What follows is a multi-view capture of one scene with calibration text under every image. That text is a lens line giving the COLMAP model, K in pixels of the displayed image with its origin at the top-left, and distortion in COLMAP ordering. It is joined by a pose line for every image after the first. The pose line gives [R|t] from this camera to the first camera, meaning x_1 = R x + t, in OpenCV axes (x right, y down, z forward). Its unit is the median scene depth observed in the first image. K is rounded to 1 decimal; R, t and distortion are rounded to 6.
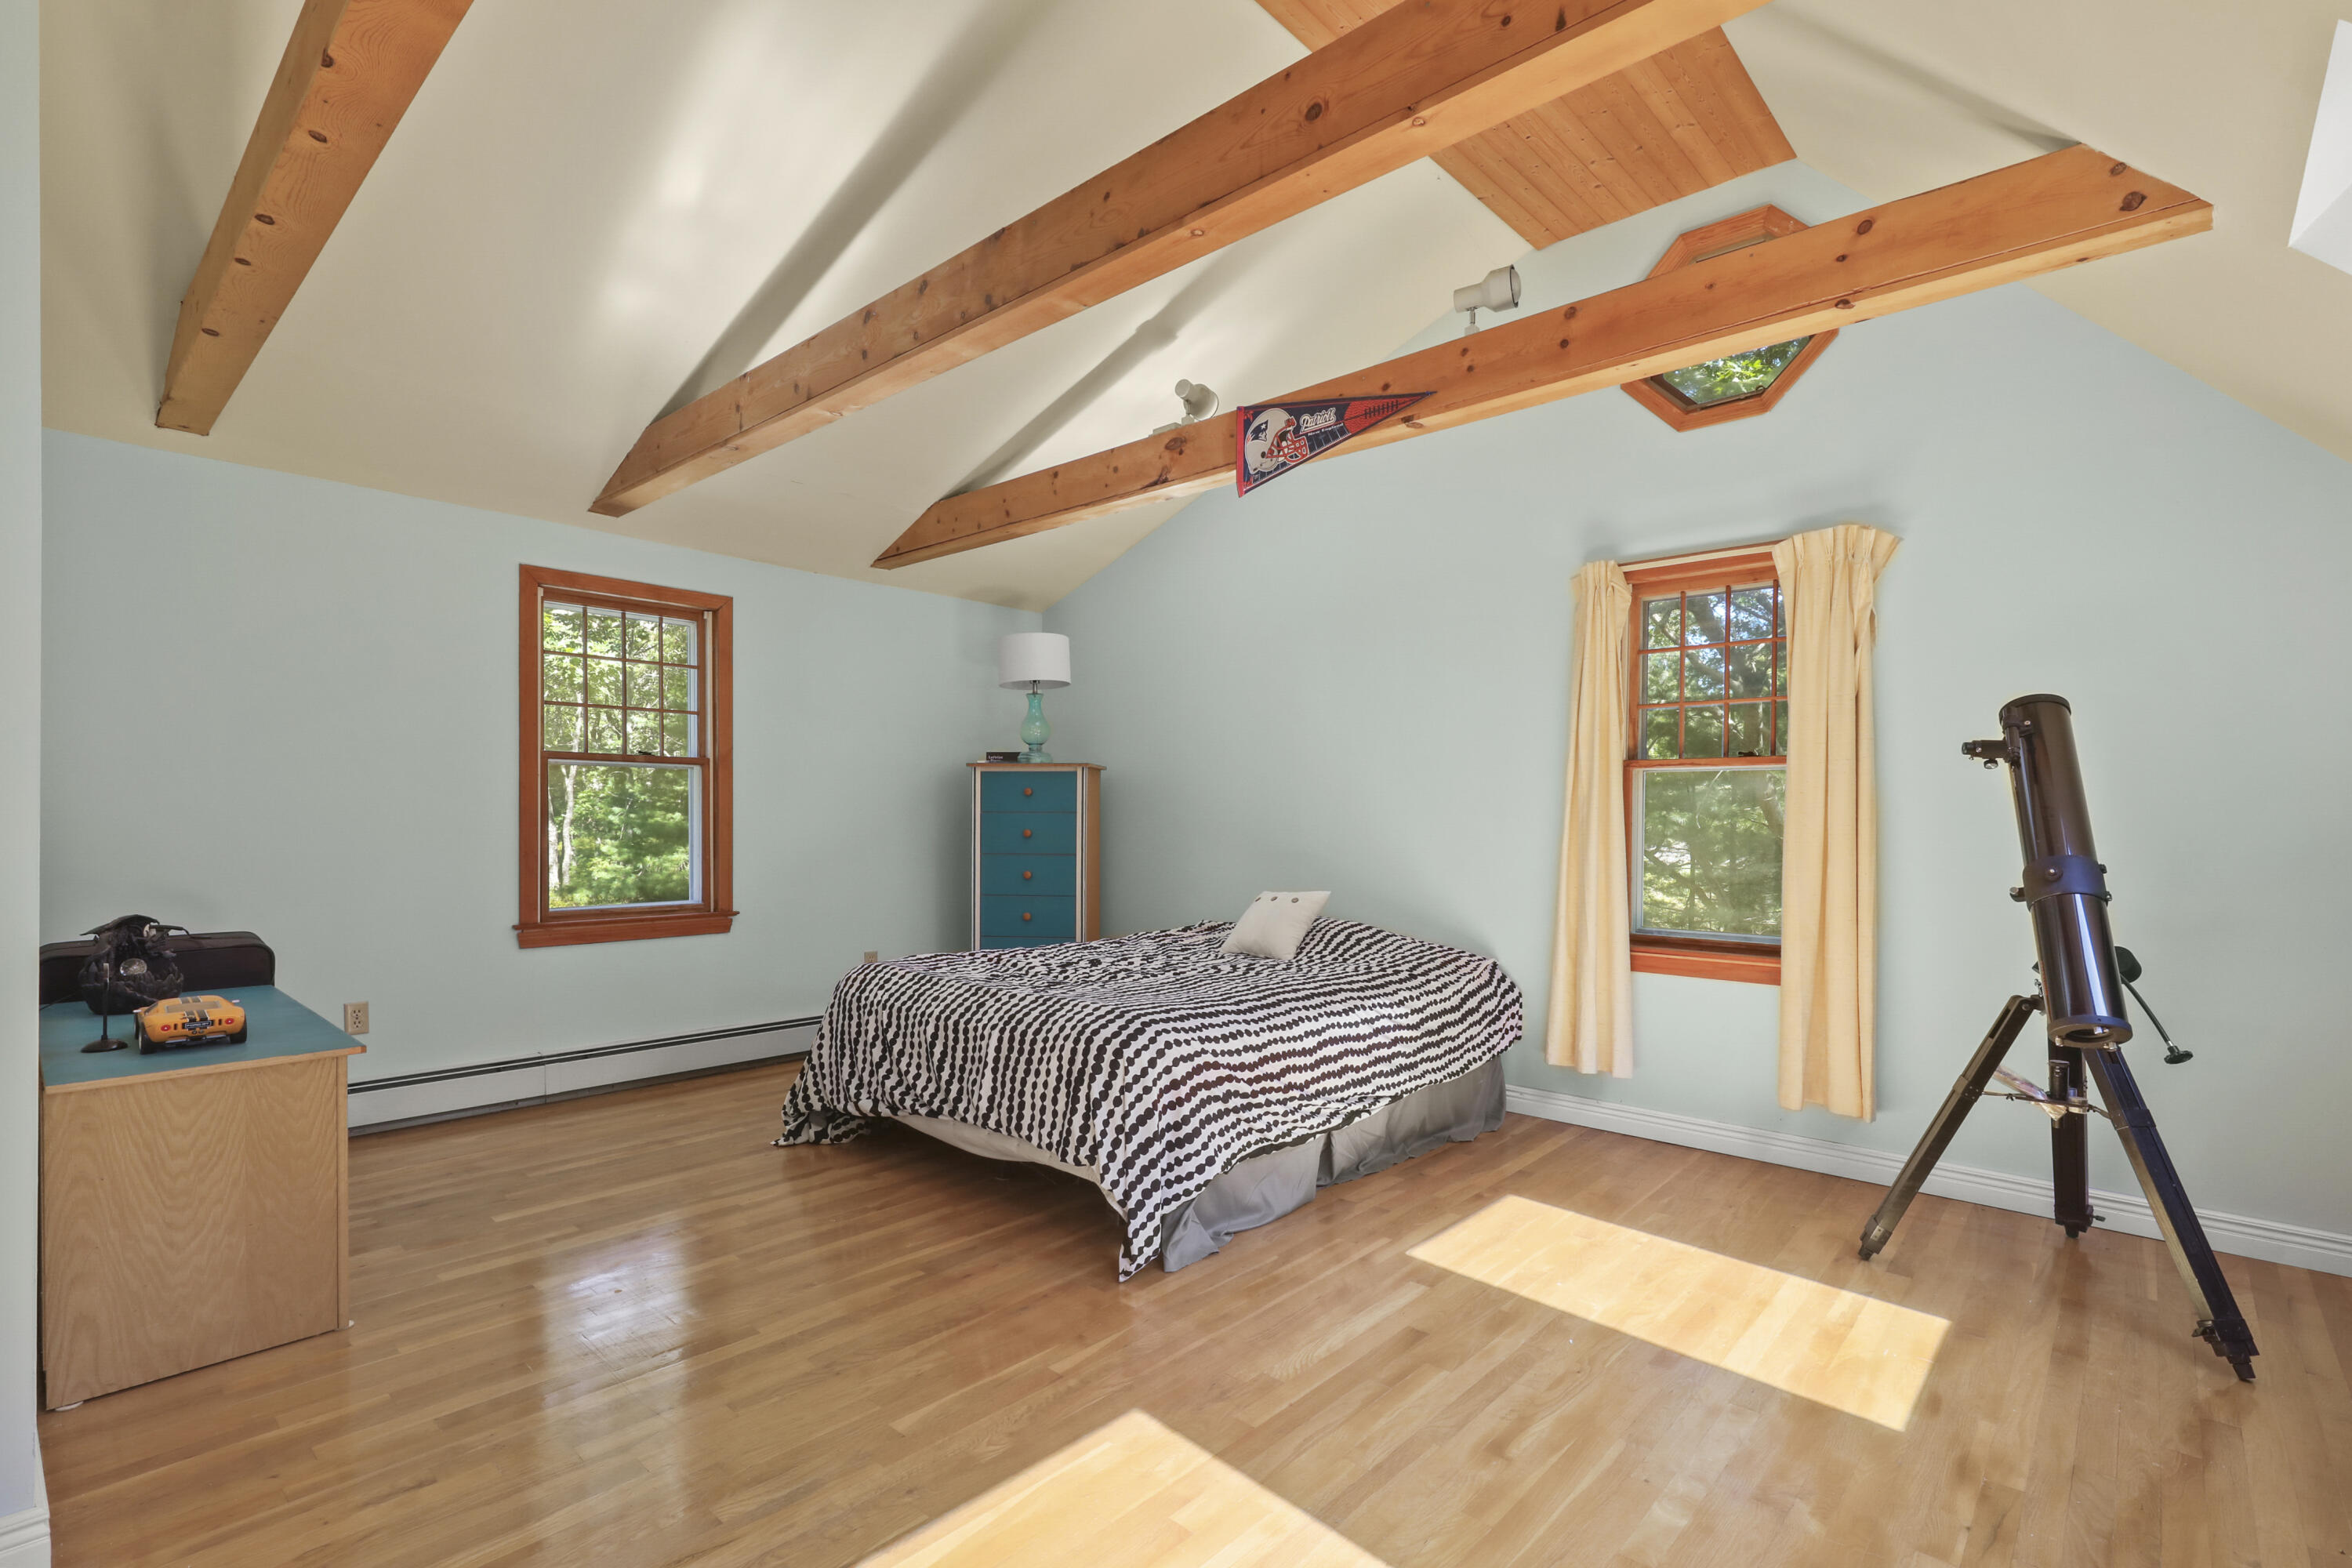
lens RADIAL K [[1065.9, 0, 1193.4], [0, 1065.9, 812.8], [0, 0, 1]] dist [0.001070, -0.000271]
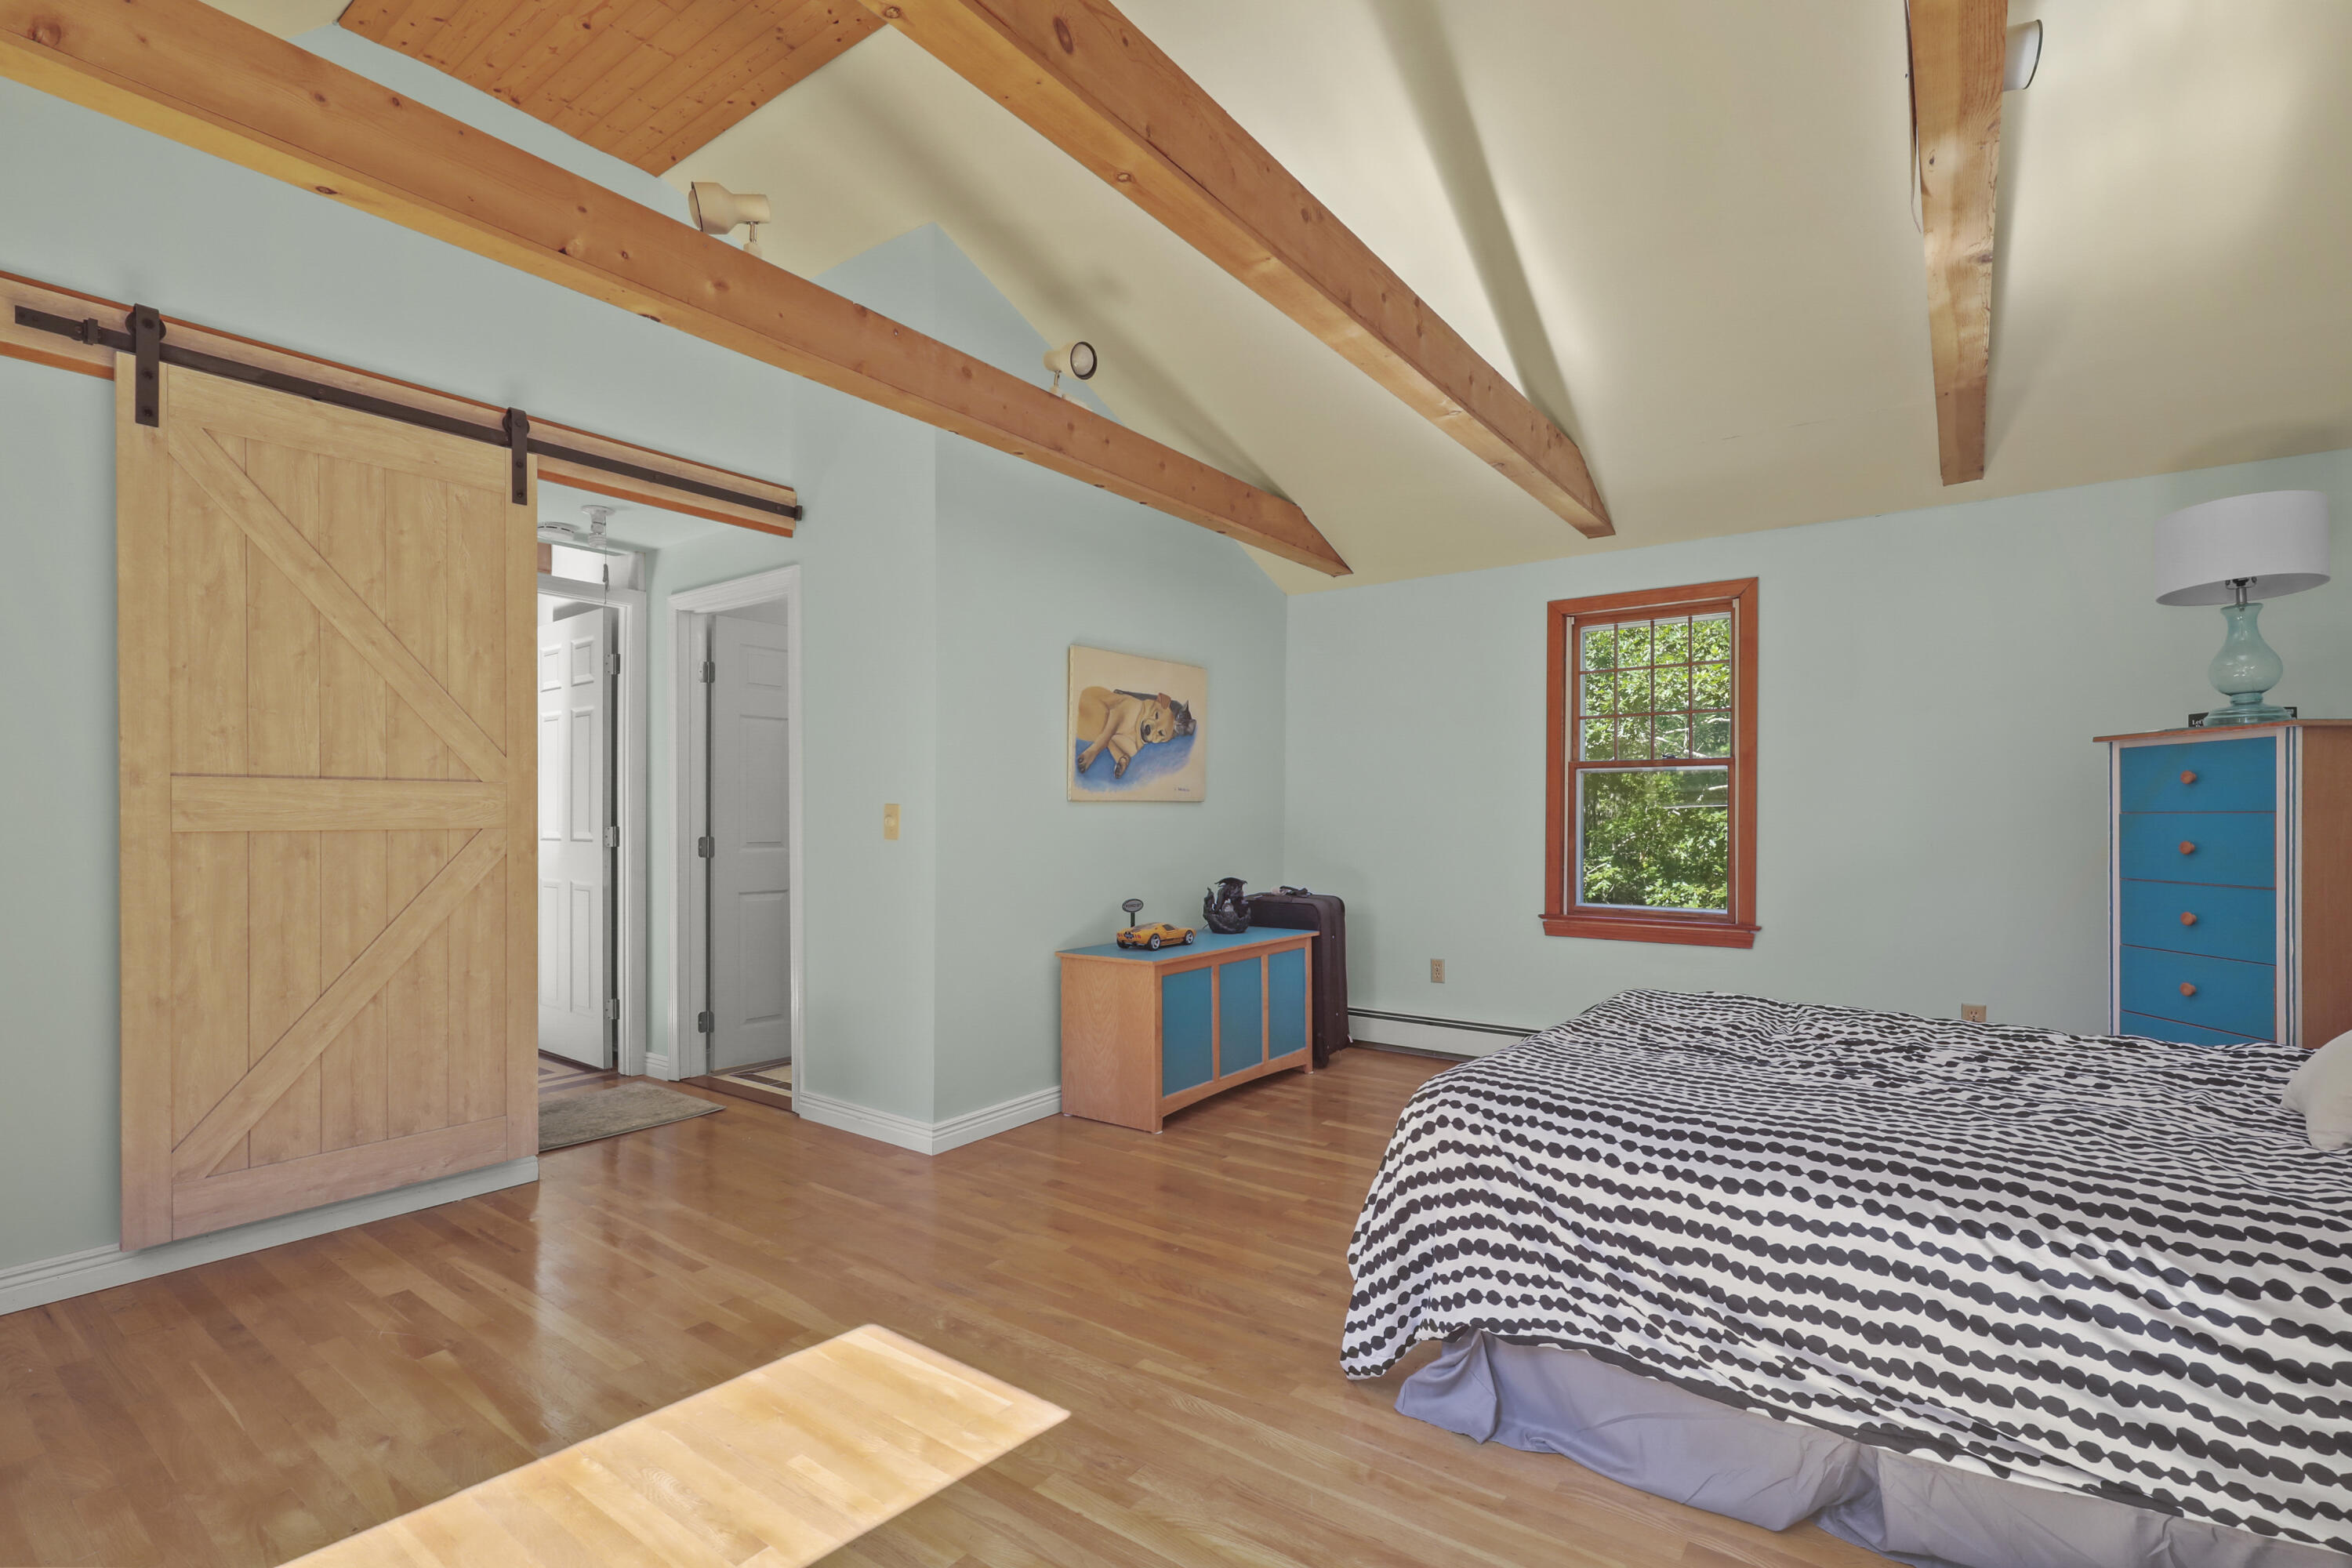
lens RADIAL K [[1065.9, 0, 1193.4], [0, 1065.9, 812.8], [0, 0, 1]] dist [0.001070, -0.000271]
pose [[0.112440, -0.010623, -0.993602, 0.600719], [0.002129, 0.999943, -0.010450, 0.007710], [0.993656, -0.000941, 0.112456, 0.635391]]
